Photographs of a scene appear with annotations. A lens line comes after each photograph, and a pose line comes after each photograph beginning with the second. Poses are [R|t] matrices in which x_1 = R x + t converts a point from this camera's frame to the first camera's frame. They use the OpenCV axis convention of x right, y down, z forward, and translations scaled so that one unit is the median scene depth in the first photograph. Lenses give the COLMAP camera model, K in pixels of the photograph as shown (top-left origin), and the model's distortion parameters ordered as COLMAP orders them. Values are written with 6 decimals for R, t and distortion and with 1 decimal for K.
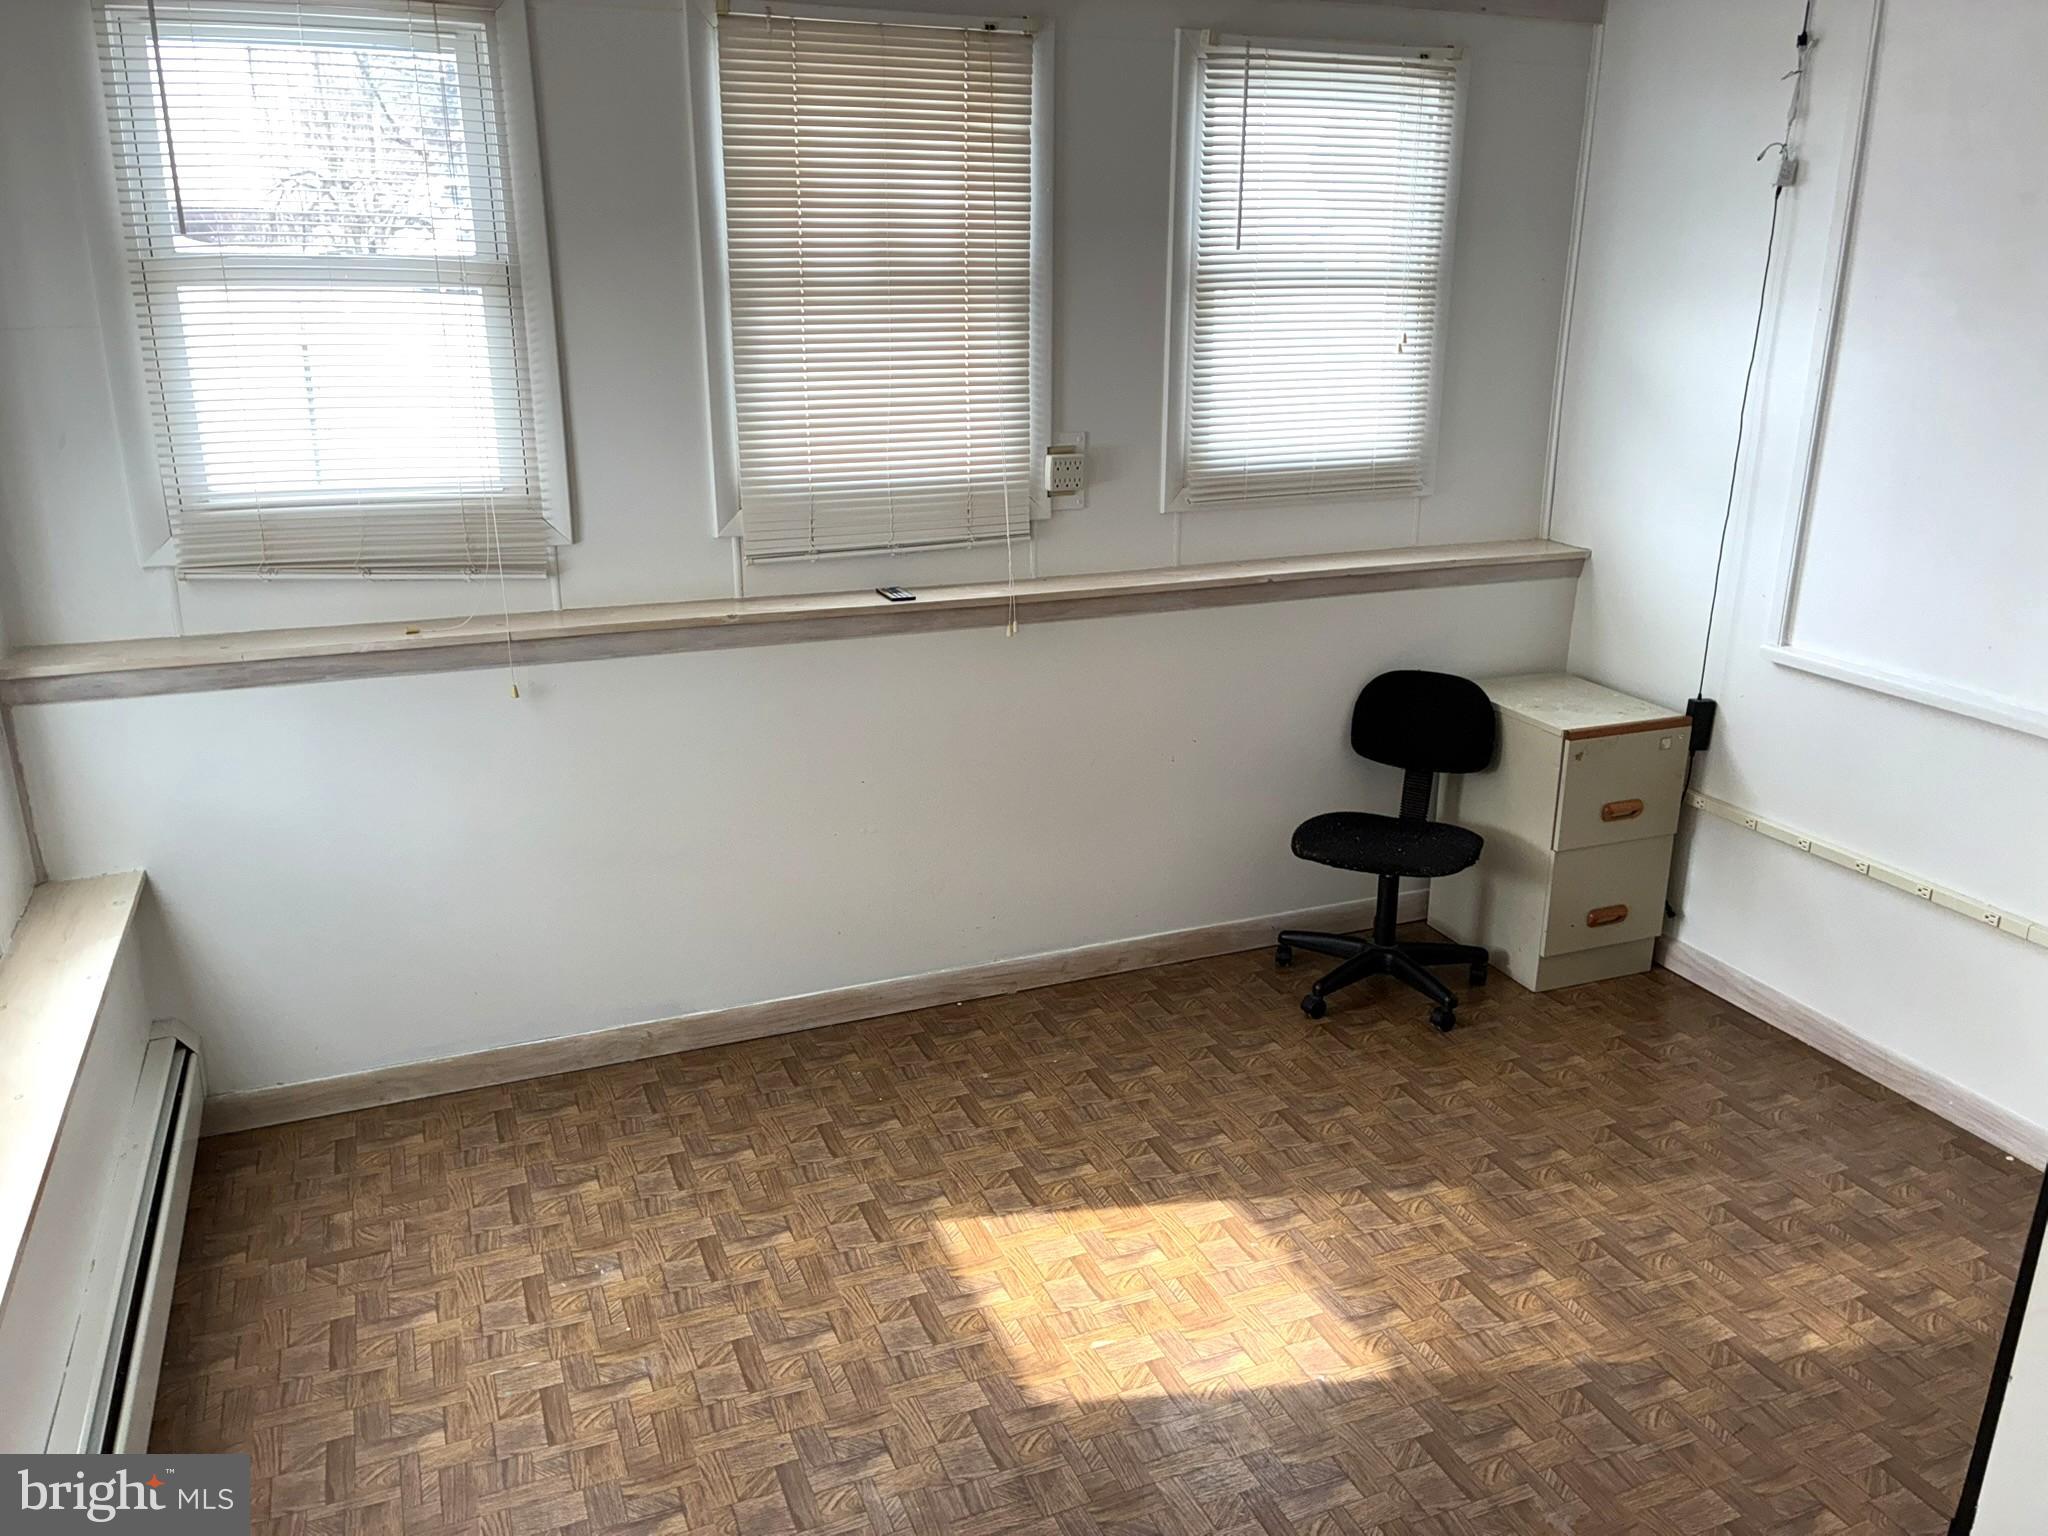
lens RADIAL K [[1554.4, 0, 1032.2], [0, 1554.4, 765.7], [0, 0, 1]] dist [0.012581, -0.010023]
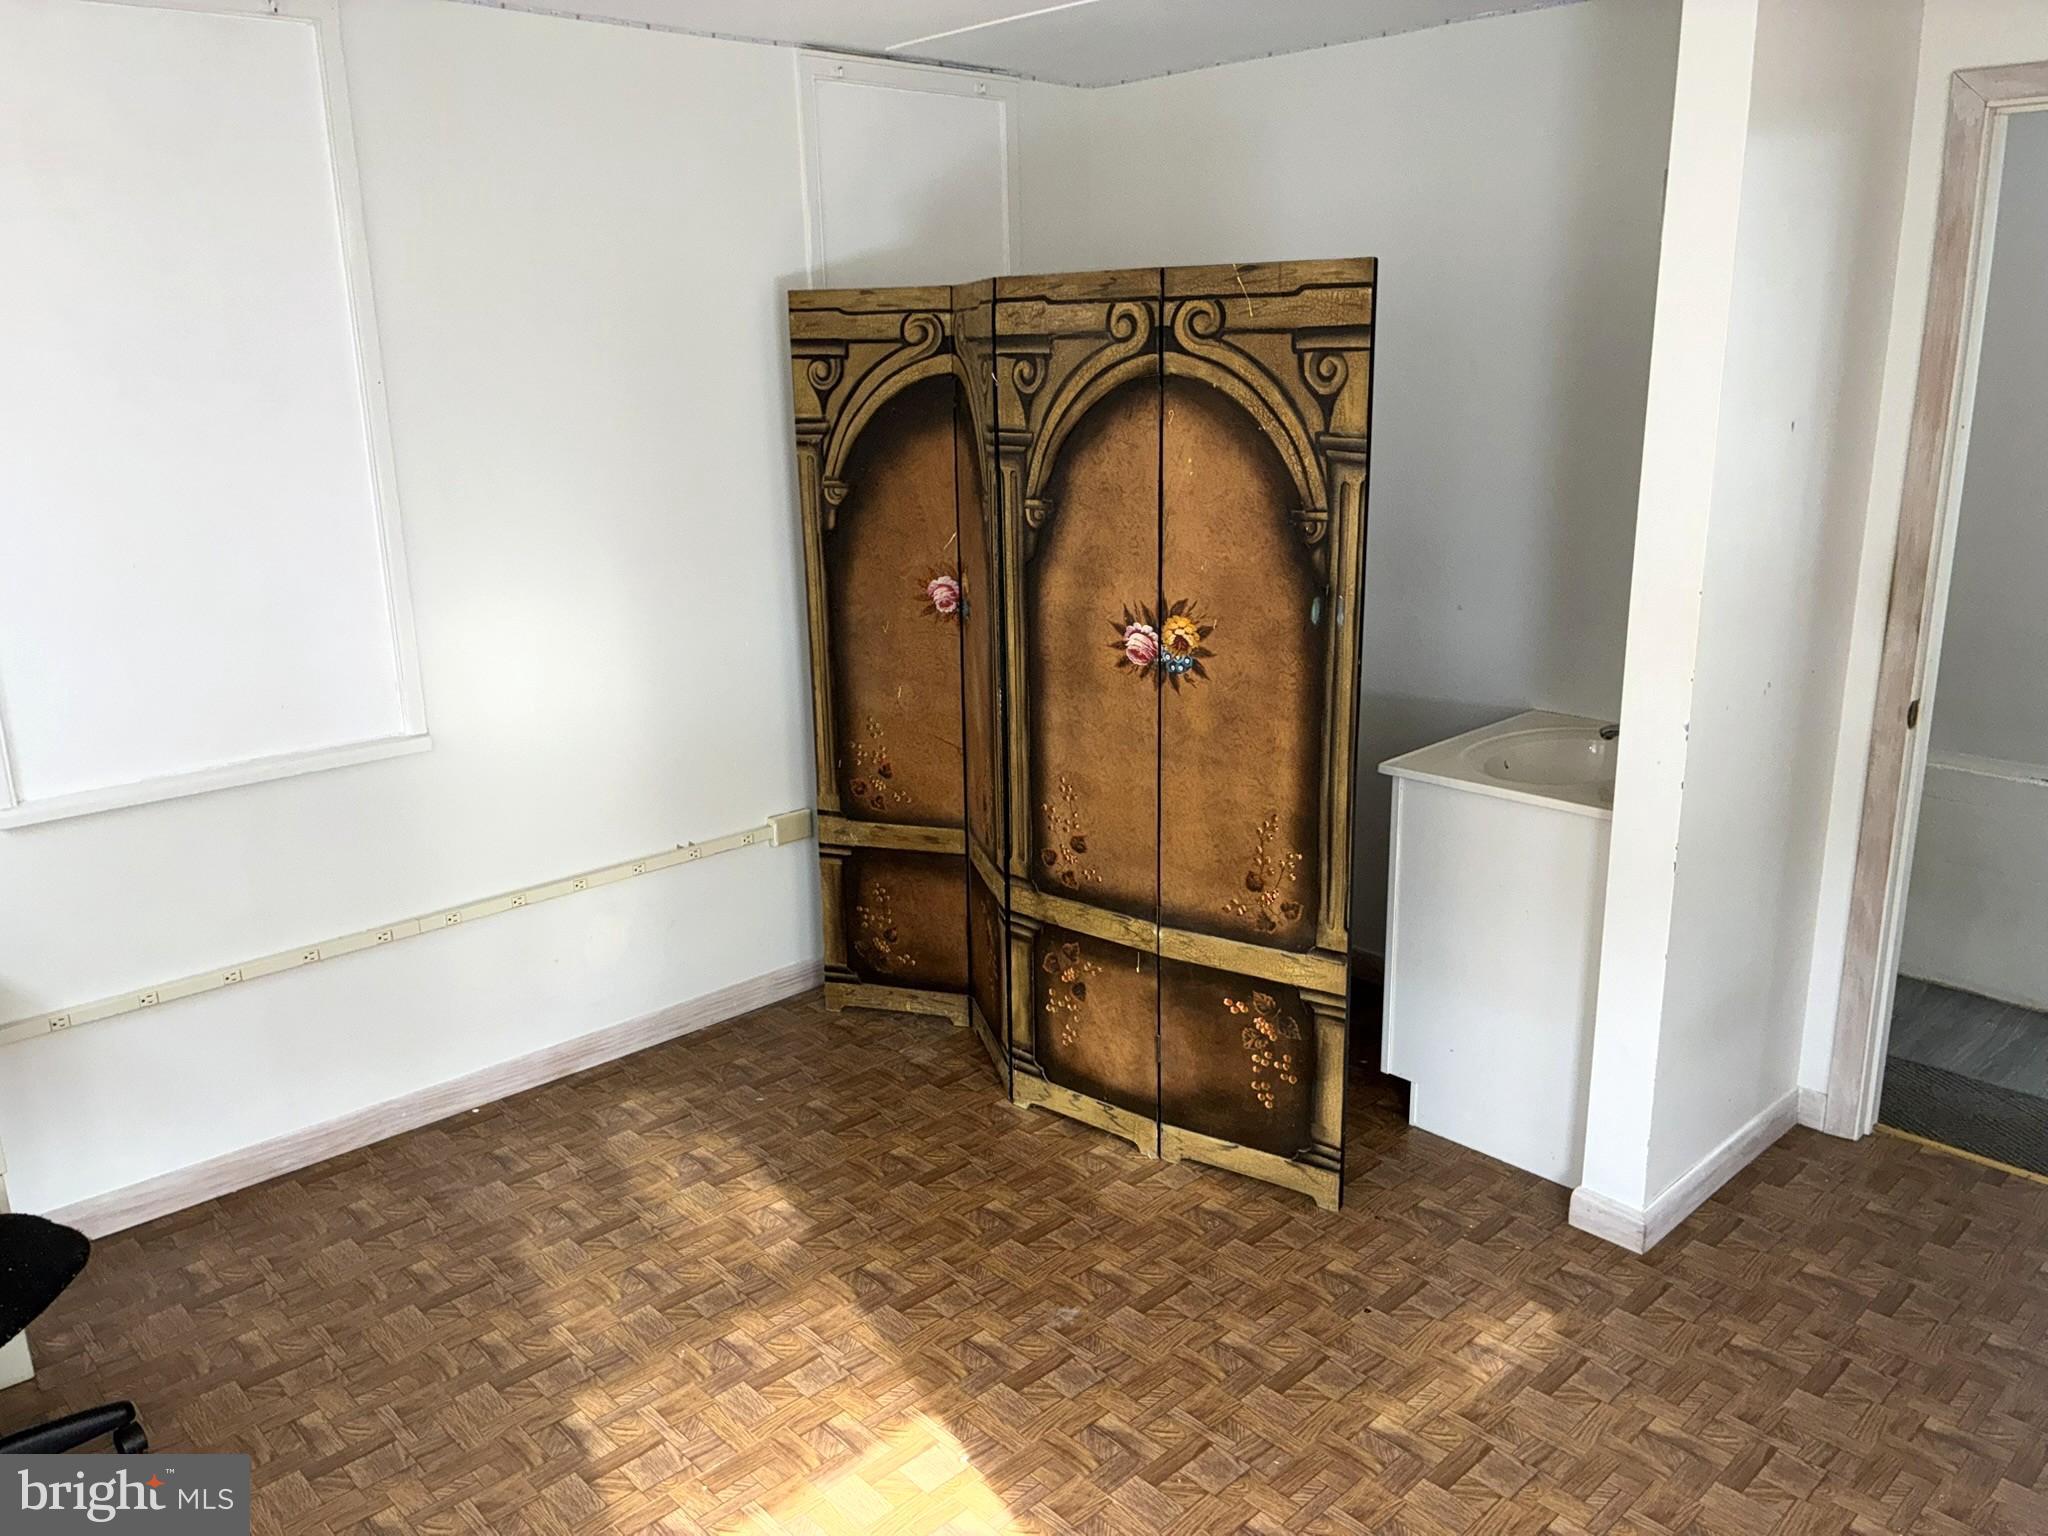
lens RADIAL K [[1554.4, 0, 1036.5], [0, 1554.4, 770.0], [0, 0, 1]] dist [0.012581, -0.010023]
pose [[-0.368976, -0.237018, 0.898710, -0.495695], [0.297491, 0.885952, 0.355792, -0.257174], [-0.880543, 0.398637, -0.256384, 0.882570]]
